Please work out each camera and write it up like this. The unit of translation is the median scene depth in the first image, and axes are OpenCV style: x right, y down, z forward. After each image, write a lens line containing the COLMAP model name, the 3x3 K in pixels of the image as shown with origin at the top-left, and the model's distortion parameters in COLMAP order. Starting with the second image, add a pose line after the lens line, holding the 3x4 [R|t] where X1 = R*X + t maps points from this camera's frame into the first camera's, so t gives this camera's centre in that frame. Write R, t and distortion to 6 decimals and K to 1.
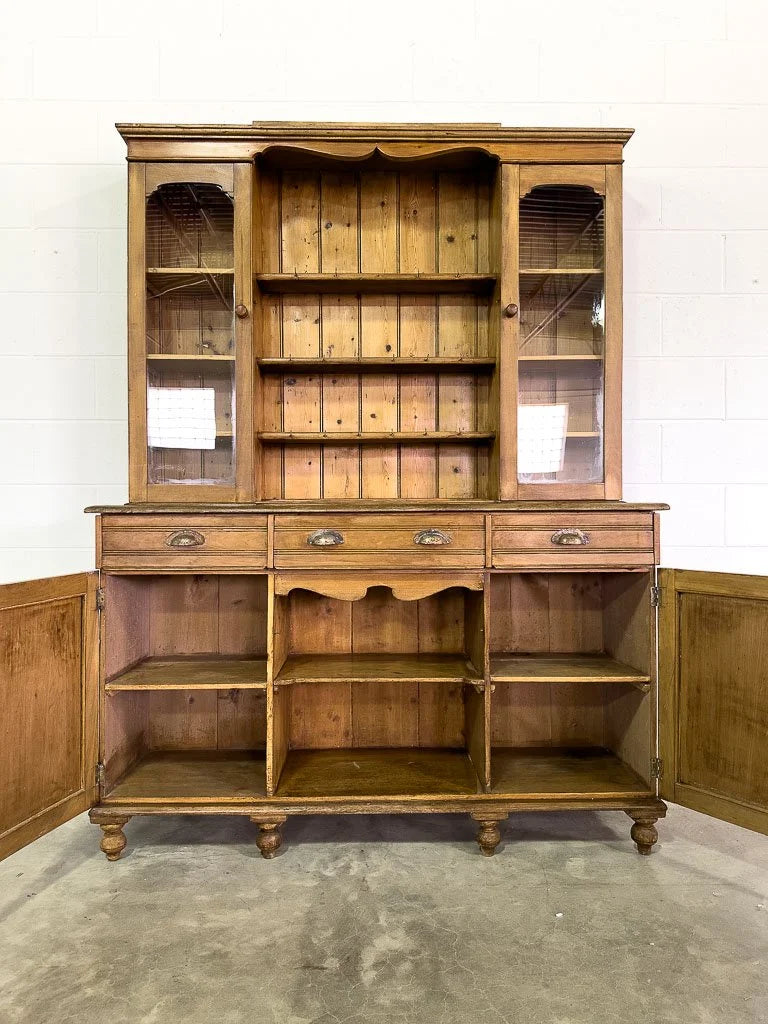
lens RADIAL K [[740.3, 0, 381.2], [0, 740.3, 516.0], [0, 0, 1]] dist [0.033956, -0.067343]
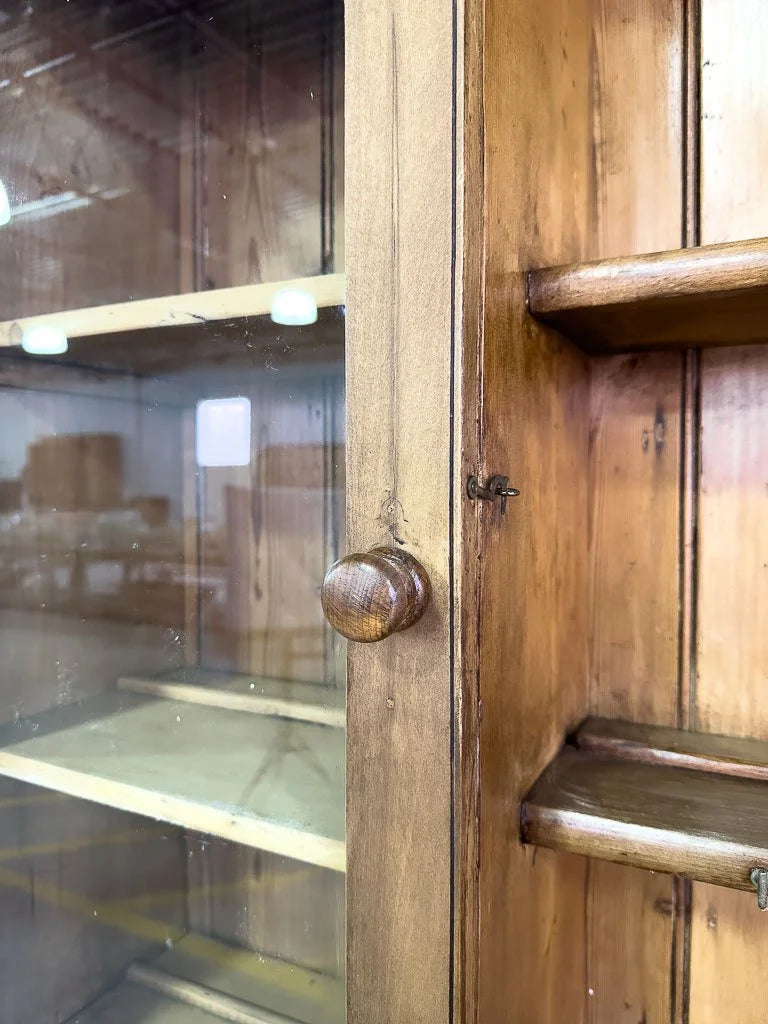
lens RADIAL K [[740.3, 0, 375.9], [0, 740.3, 506.9], [0, 0, 1]] dist [0.033956, -0.067343]
pose [[0.864182, 0.018534, -0.502837, -0.119347], [-0.006808, 0.999661, 0.025145, -0.289928], [0.503133, -0.018306, 0.864015, 0.876330]]
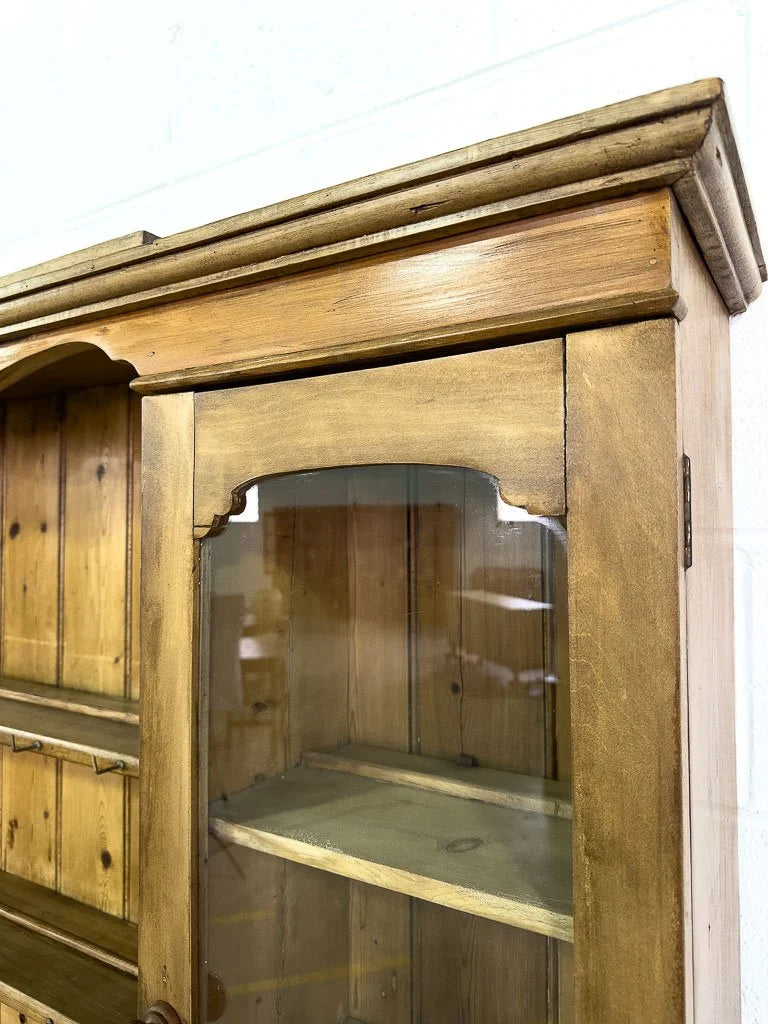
lens RADIAL K [[727.8, 0, 393.0], [0, 727.8, 492.4], [0, 0, 1]] dist [0.035545, -0.043945]
pose [[0.844543, -0.025832, -0.534864, 0.360682], [0.001789, 0.998966, -0.045421, -0.432589], [0.535484, 0.037403, 0.843717, 0.845621]]
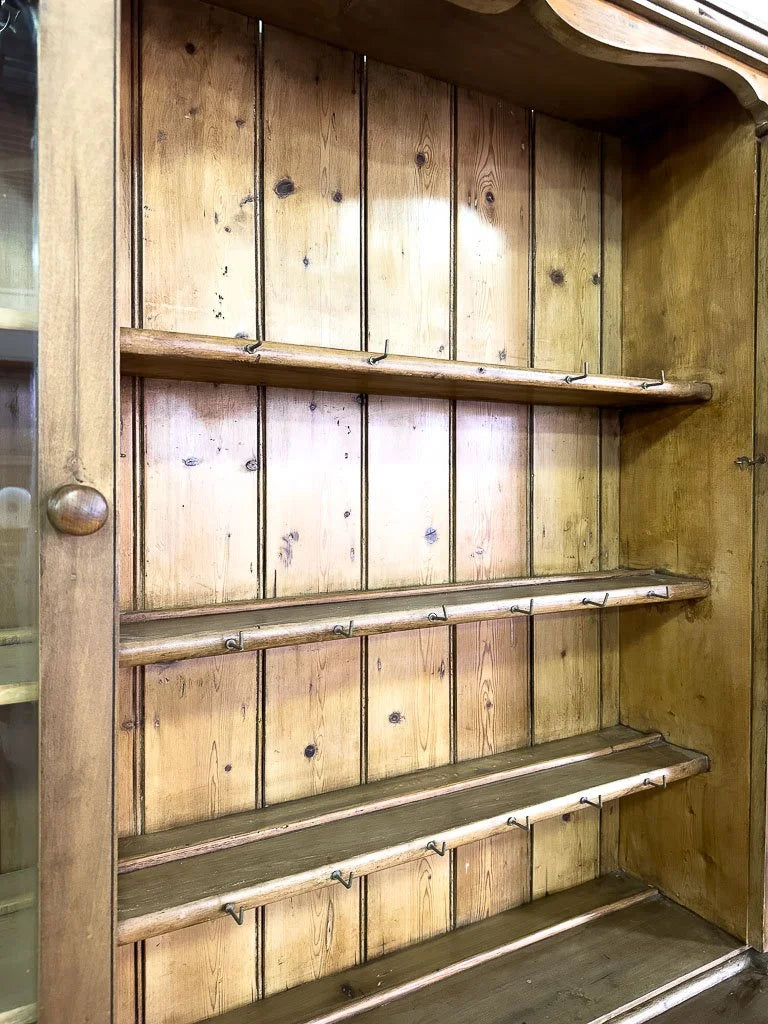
lens RADIAL K [[712.0, 0, 393.1], [0, 712.0, 489.6], [0, 0, 1]] dist [0.047293, -0.067200]
pose [[0.884700, 0.000737, 0.466160, -0.199169], [-0.001903, 0.999996, 0.002030, -0.278450], [-0.466157, -0.002683, 0.884698, 0.753817]]
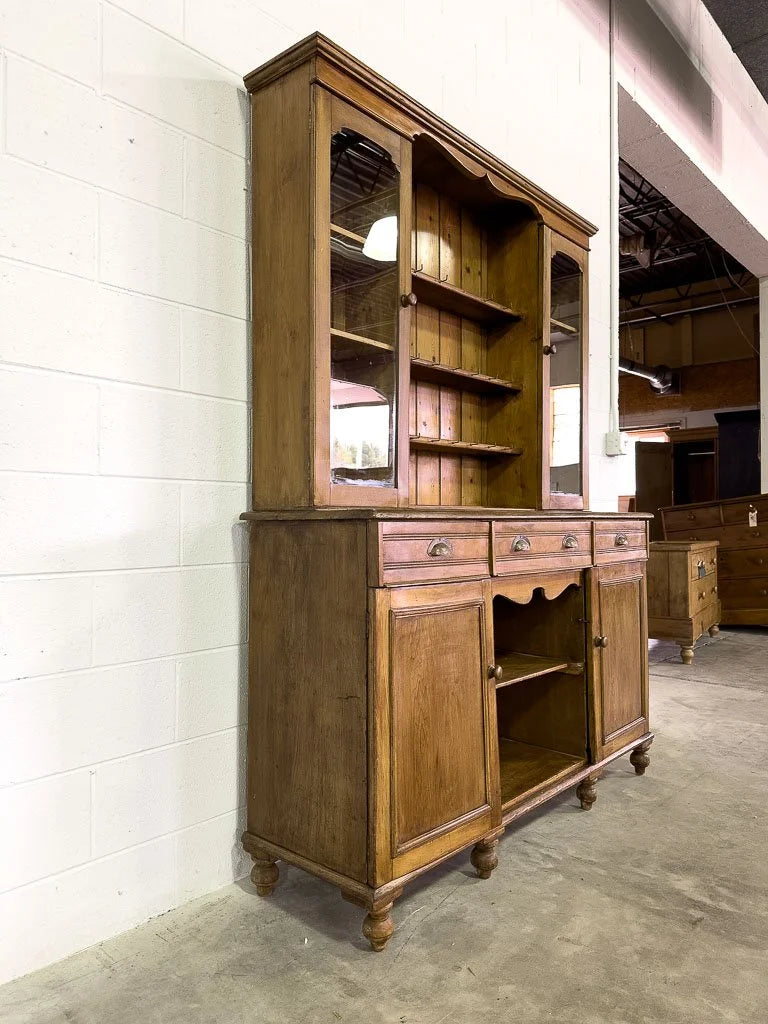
lens RADIAL K [[727.8, 0, 381.0], [0, 727.8, 511.1], [0, 0, 1]] dist [0.035545, -0.043945]
pose [[0.673145, 0.011942, 0.739414, -0.867088], [0.003130, 0.999815, -0.018996, 0.003057], [-0.739504, 0.015102, 0.672983, 0.416306]]
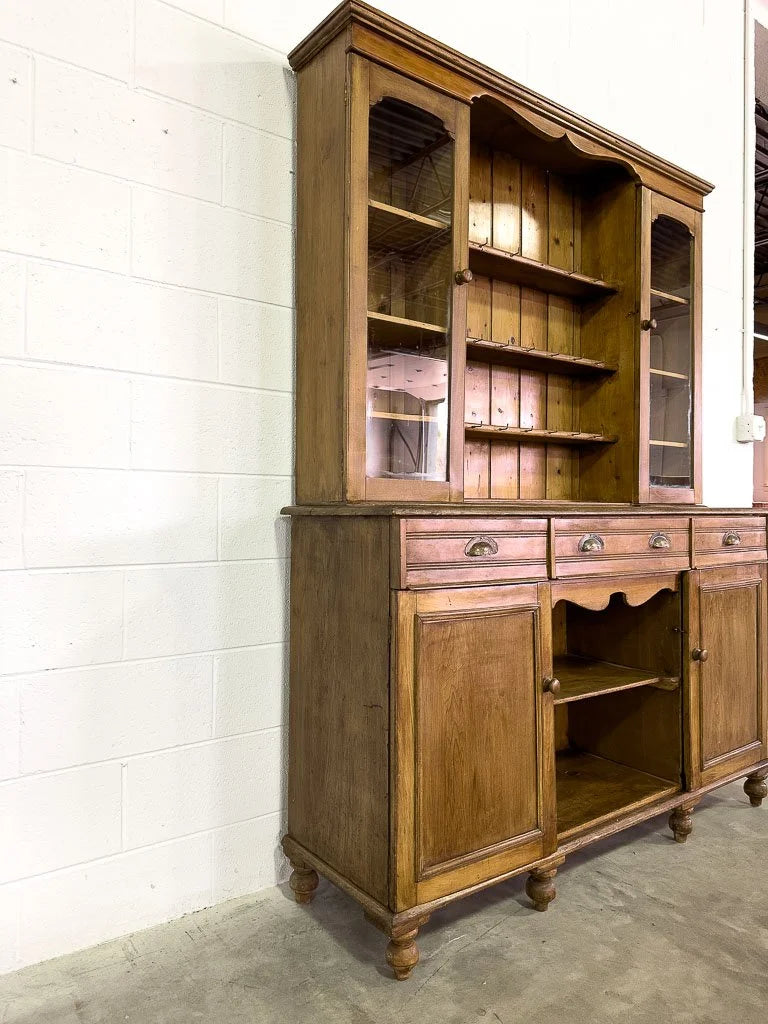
lens RADIAL K [[727.8, 0, 388.7], [0, 727.8, 506.3], [0, 0, 1]] dist [0.035545, -0.043945]
pose [[0.808666, 0.009648, 0.588189, -0.738740], [-0.004802, 0.999940, -0.009800, -0.004798], [-0.588249, 0.005101, 0.808664, 0.371950]]
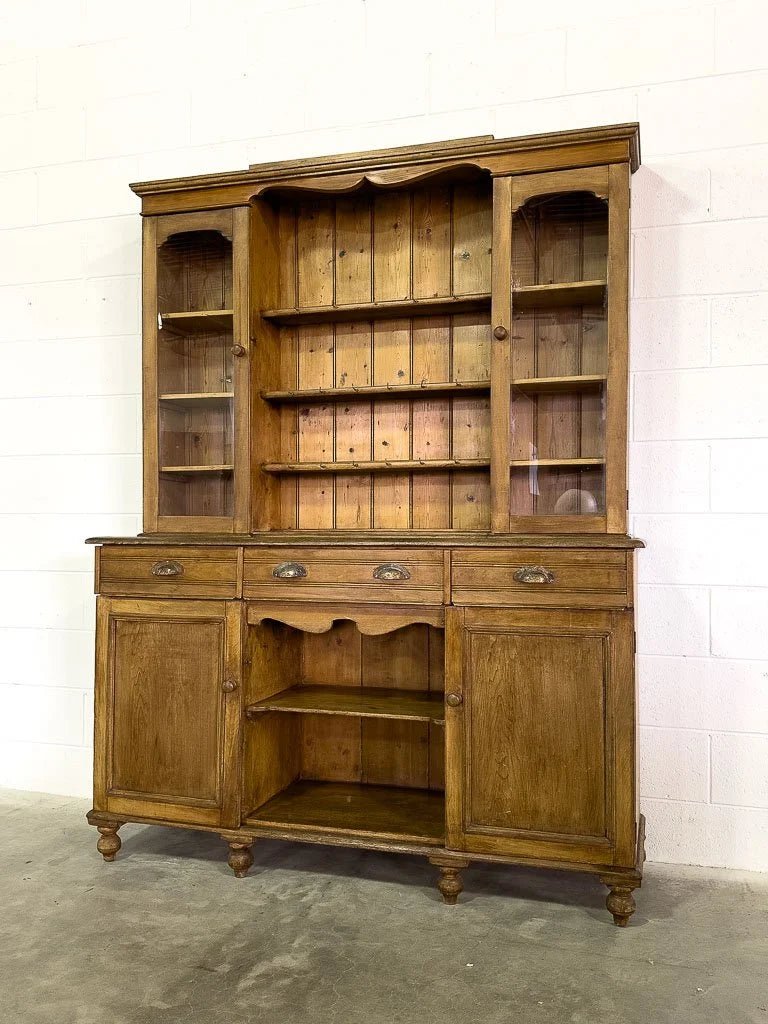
lens RADIAL K [[875.1, 0, 390.6], [0, 875.1, 526.2], [0, 0, 1]] dist [0.030309, -0.049105]
pose [[0.953522, 0.006001, -0.301264, 0.379554], [-0.009186, 0.999916, -0.009160, -0.018696], [0.301183, 0.011502, 0.953497, -0.101580]]
